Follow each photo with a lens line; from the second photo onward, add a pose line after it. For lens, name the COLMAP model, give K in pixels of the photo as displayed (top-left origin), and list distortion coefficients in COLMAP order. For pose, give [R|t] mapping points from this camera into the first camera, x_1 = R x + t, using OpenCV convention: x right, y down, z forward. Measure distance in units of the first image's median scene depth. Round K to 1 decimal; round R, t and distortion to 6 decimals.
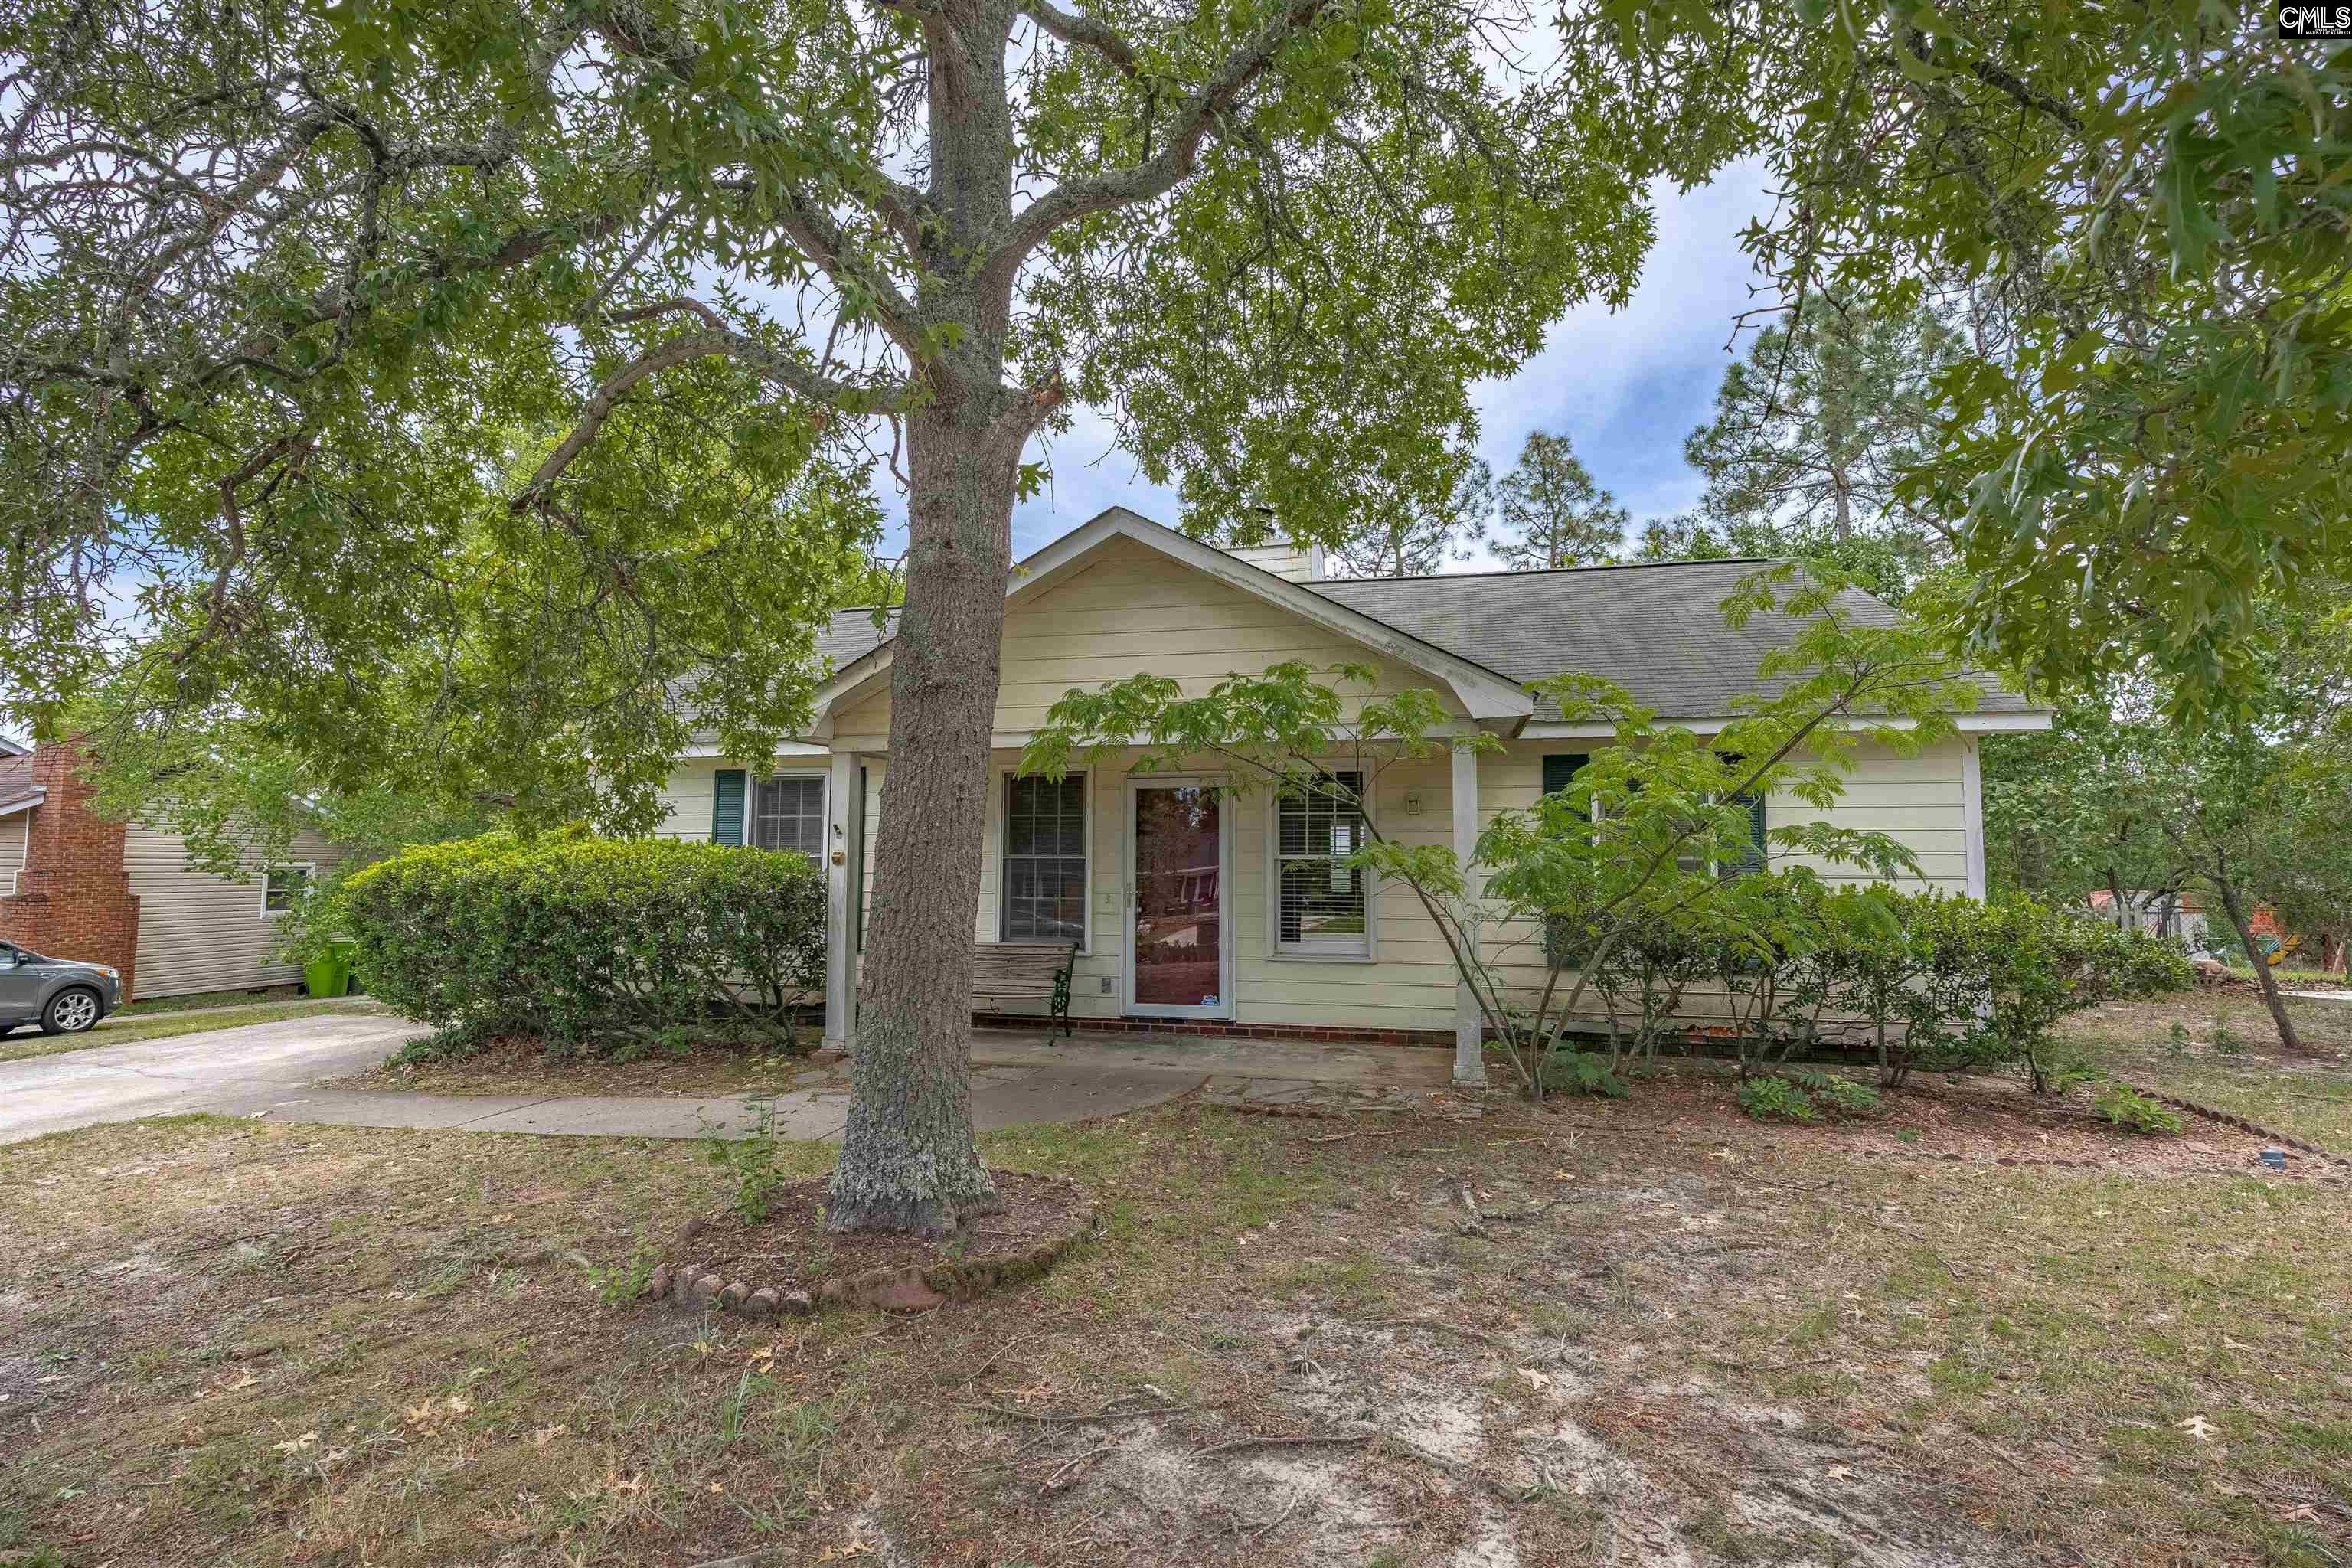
lens RADIAL K [[1111.7, 0, 1170.6], [0, 1111.7, 775.6], [0, 0, 1]] dist [-0.065050, 0.025739]
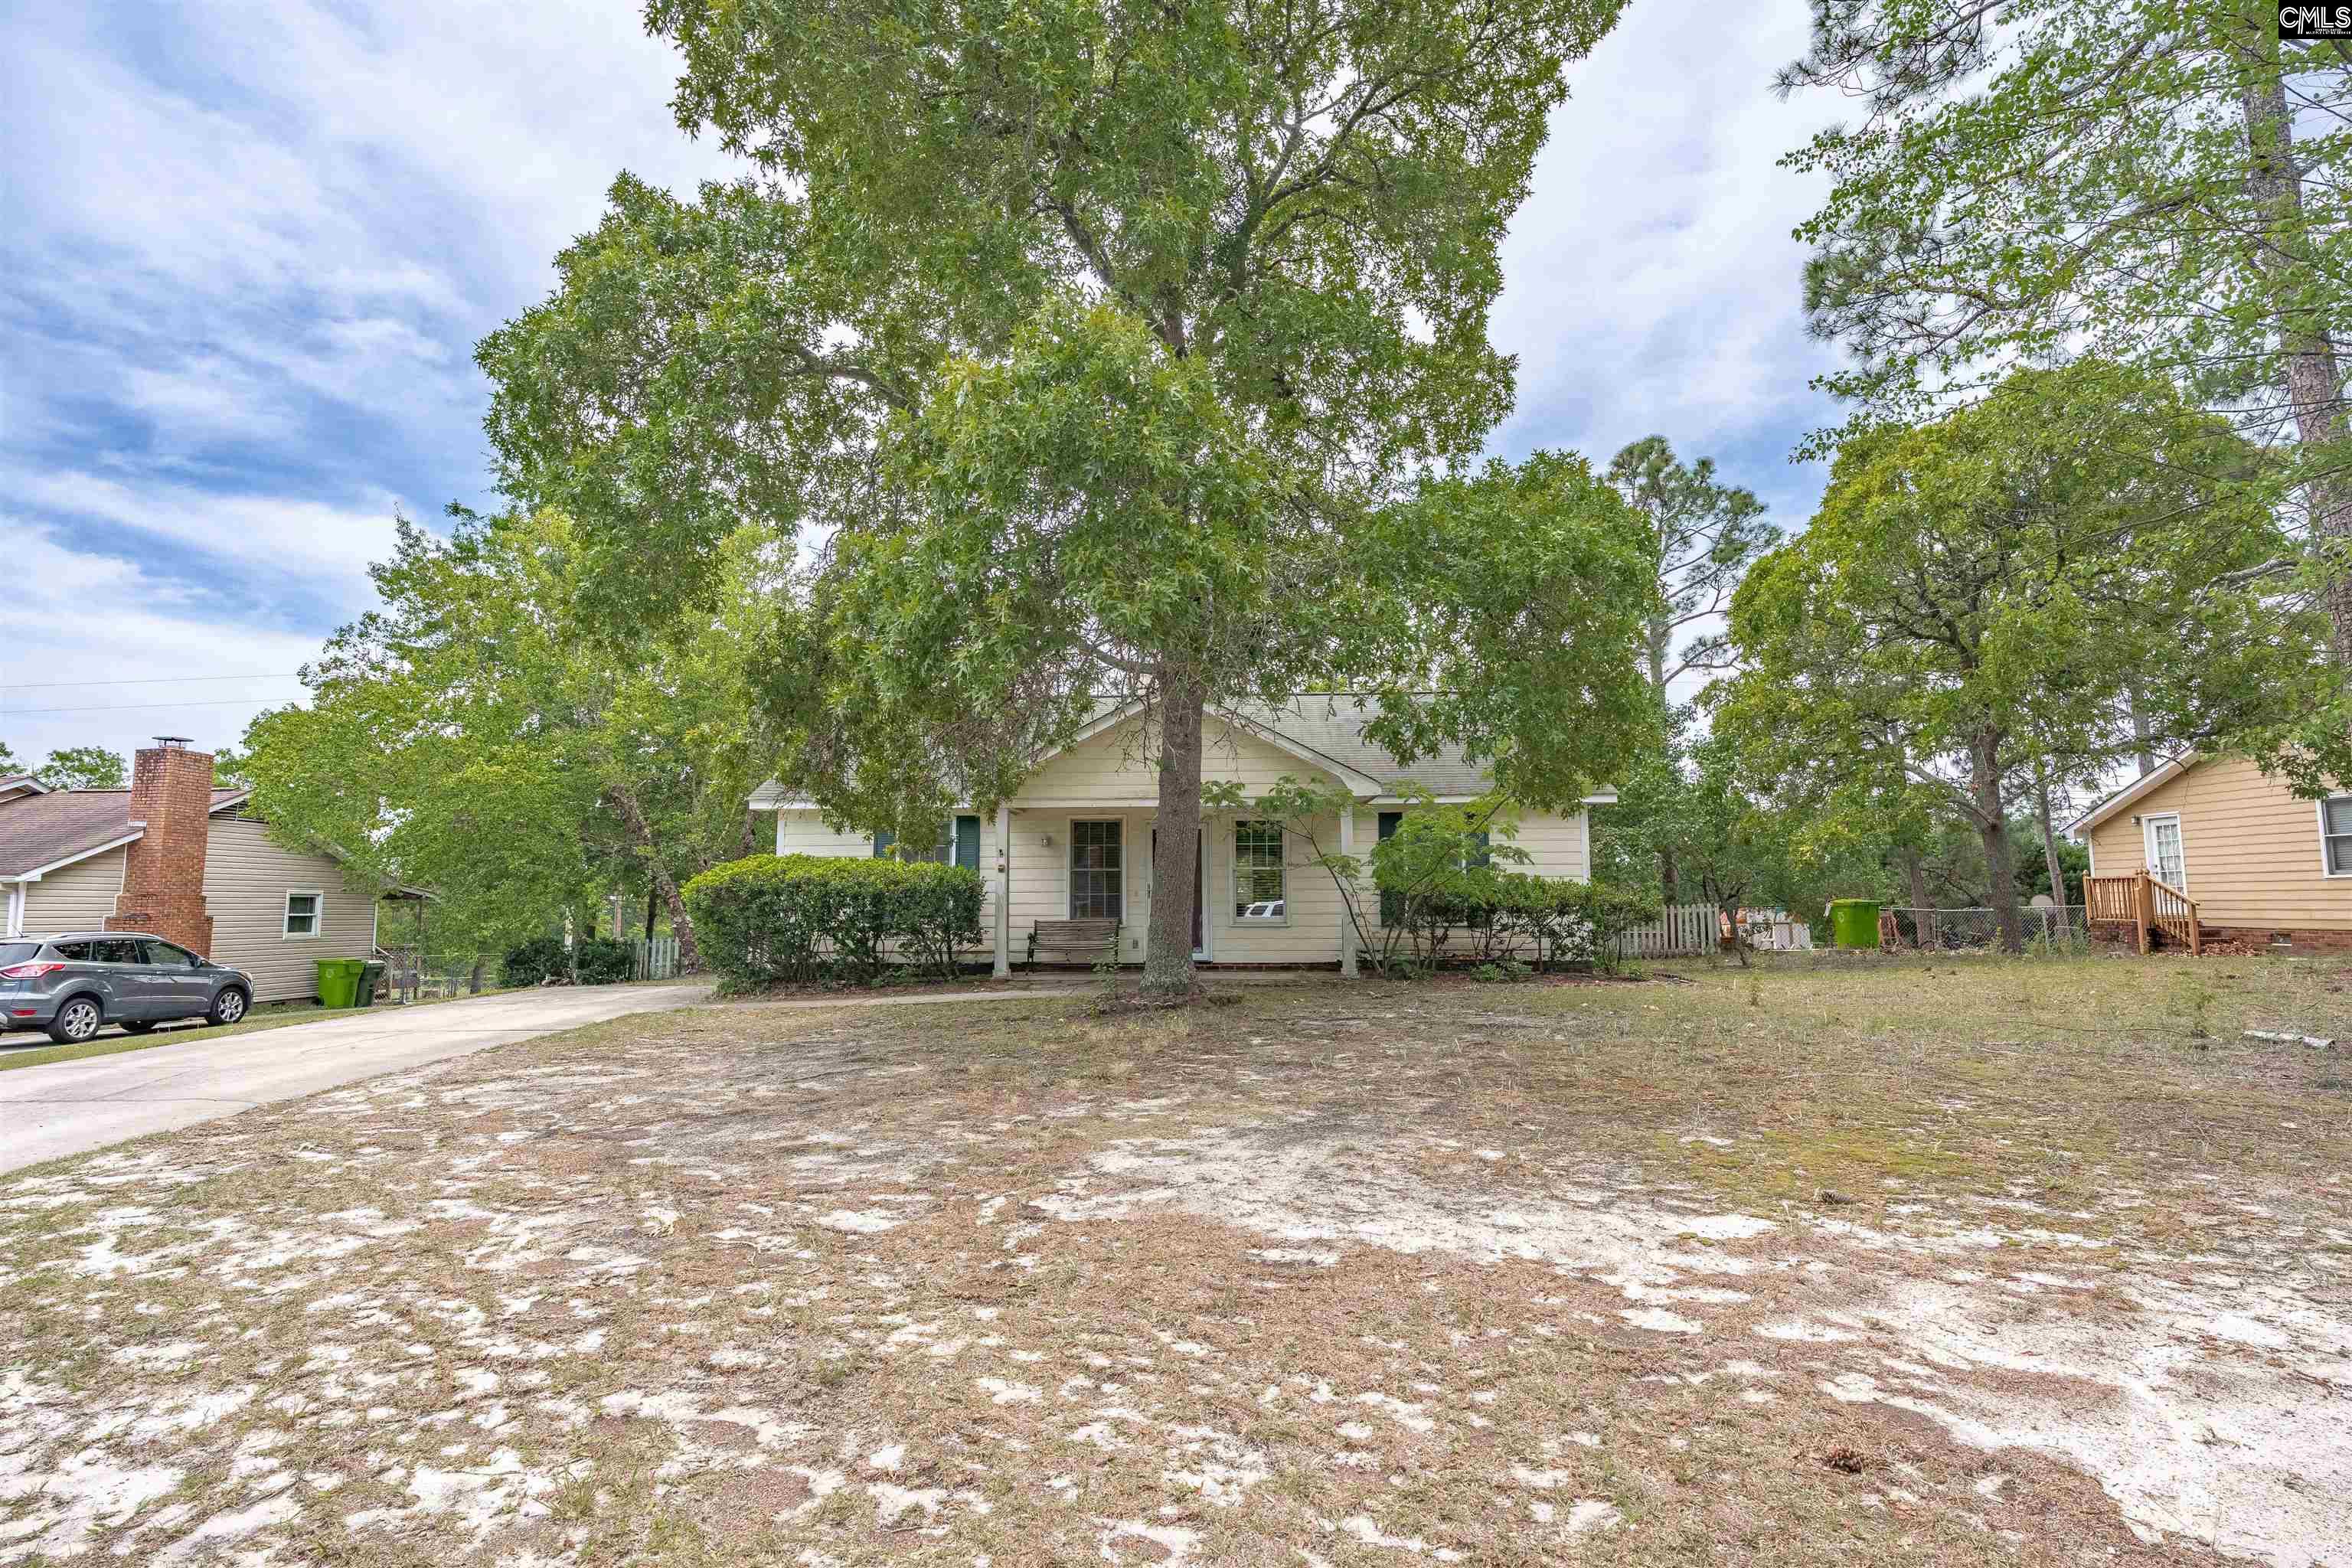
lens RADIAL K [[1111.7, 0, 1170.6], [0, 1111.7, 775.6], [0, 0, 1]] dist [-0.065050, 0.025739]
pose [[0.983127, 0.011508, 0.182564, -0.353292], [-0.005104, 0.999356, -0.035505, -0.012091], [-0.182856, 0.033974, 0.982553, -0.783675]]
